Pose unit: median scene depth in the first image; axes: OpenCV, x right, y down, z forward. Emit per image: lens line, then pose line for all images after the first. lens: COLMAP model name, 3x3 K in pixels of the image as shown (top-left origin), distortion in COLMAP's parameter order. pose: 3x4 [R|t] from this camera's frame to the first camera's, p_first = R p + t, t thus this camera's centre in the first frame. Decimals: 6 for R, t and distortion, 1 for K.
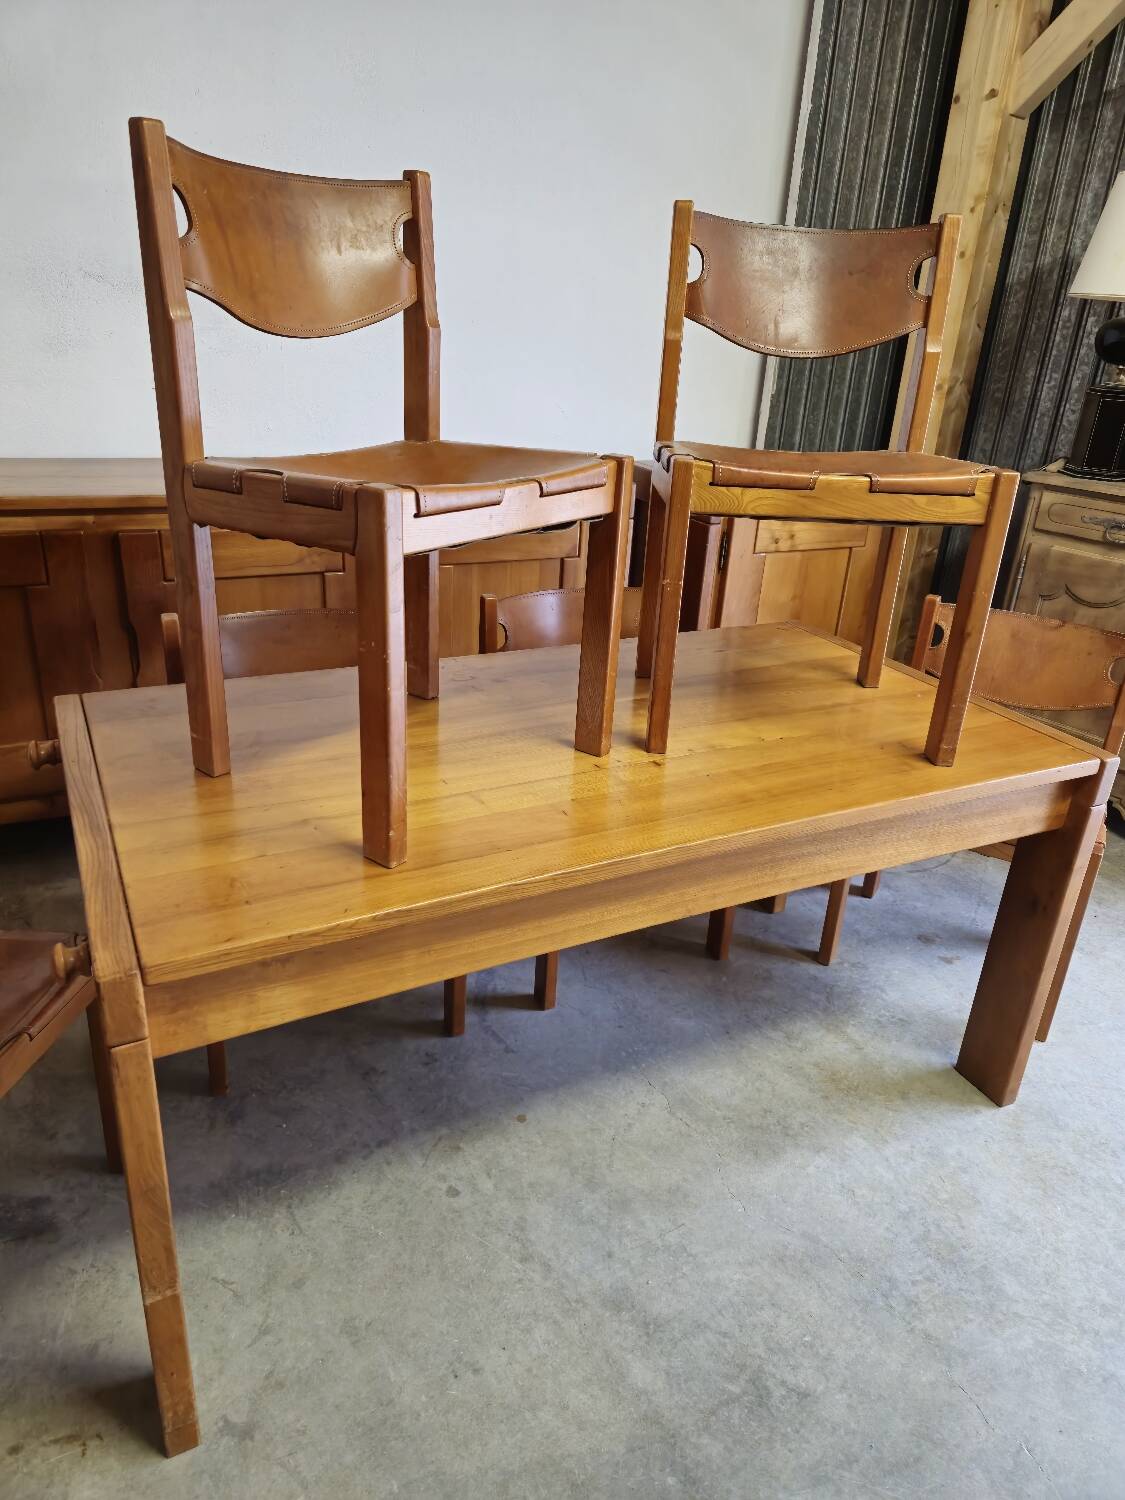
lens RADIAL K [[974.4, 0, 615.4], [0, 974.4, 748.6], [0, 0, 1]] dist [0.083084, -0.083753]
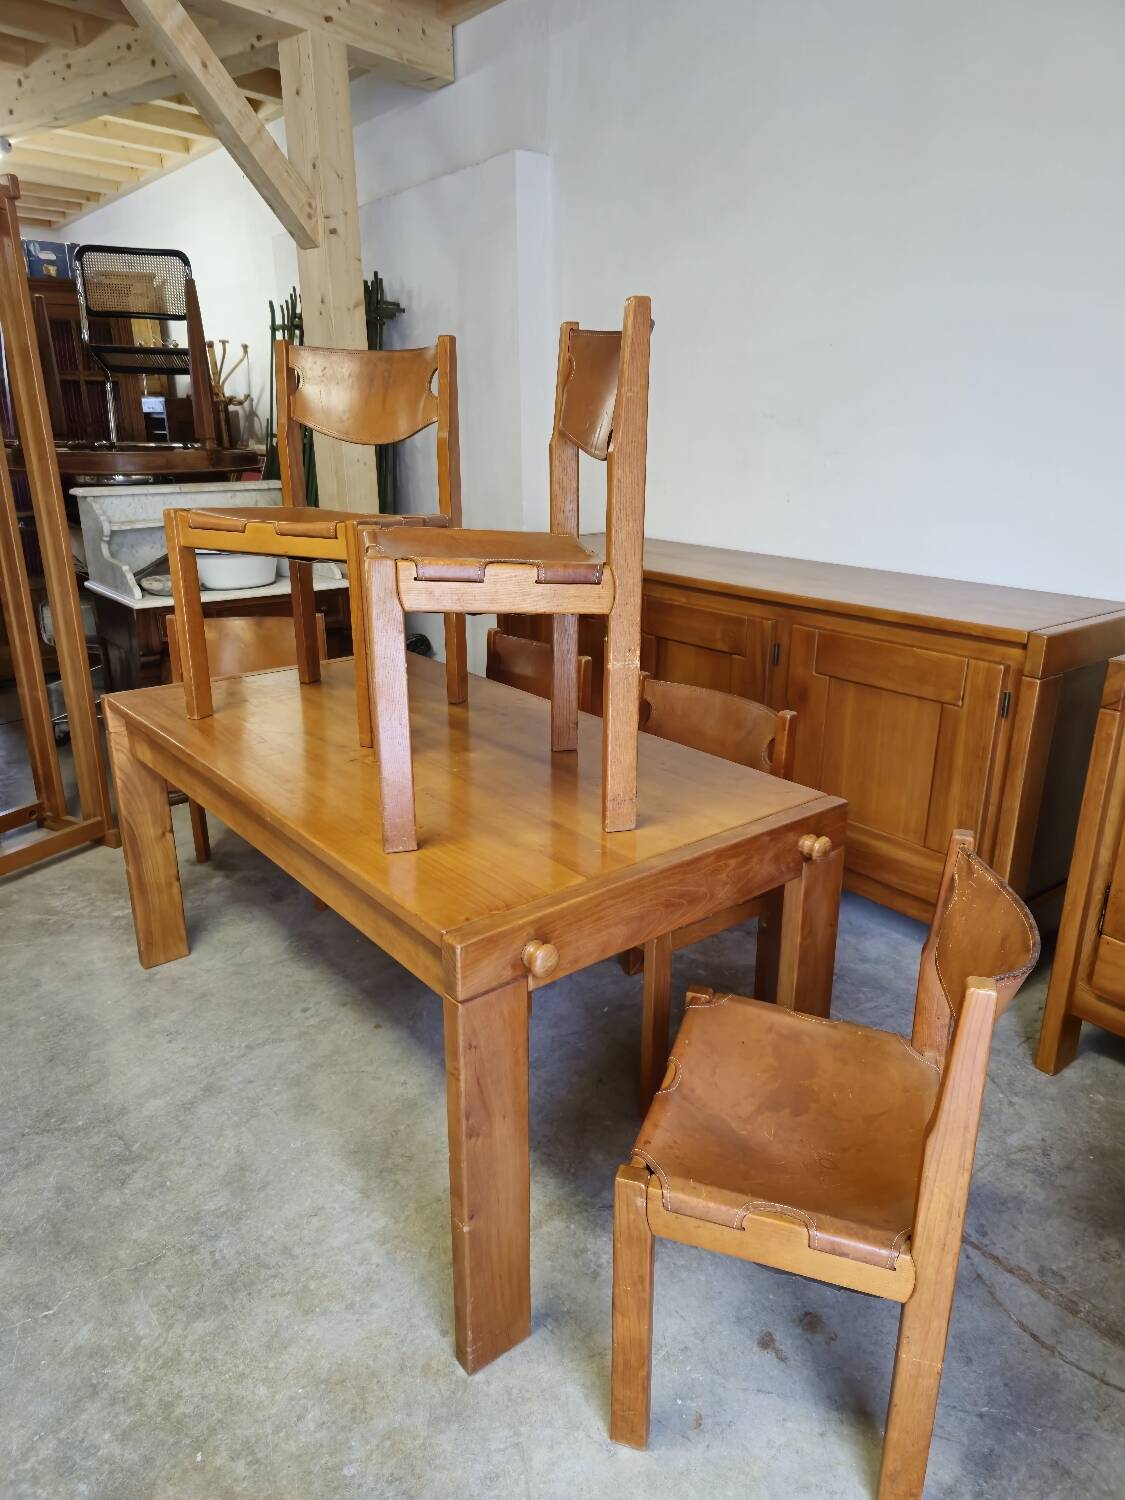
lens RADIAL K [[984.5, 0, 572.7], [0, 984.5, 771.6], [0, 0, 1]] dist [0.061848, -0.050629]
pose [[0.207101, 0.294800, -0.932846, 1.345766], [-0.372456, 0.905472, 0.203460, -0.374638], [0.904647, 0.305308, 0.297324, 0.884561]]
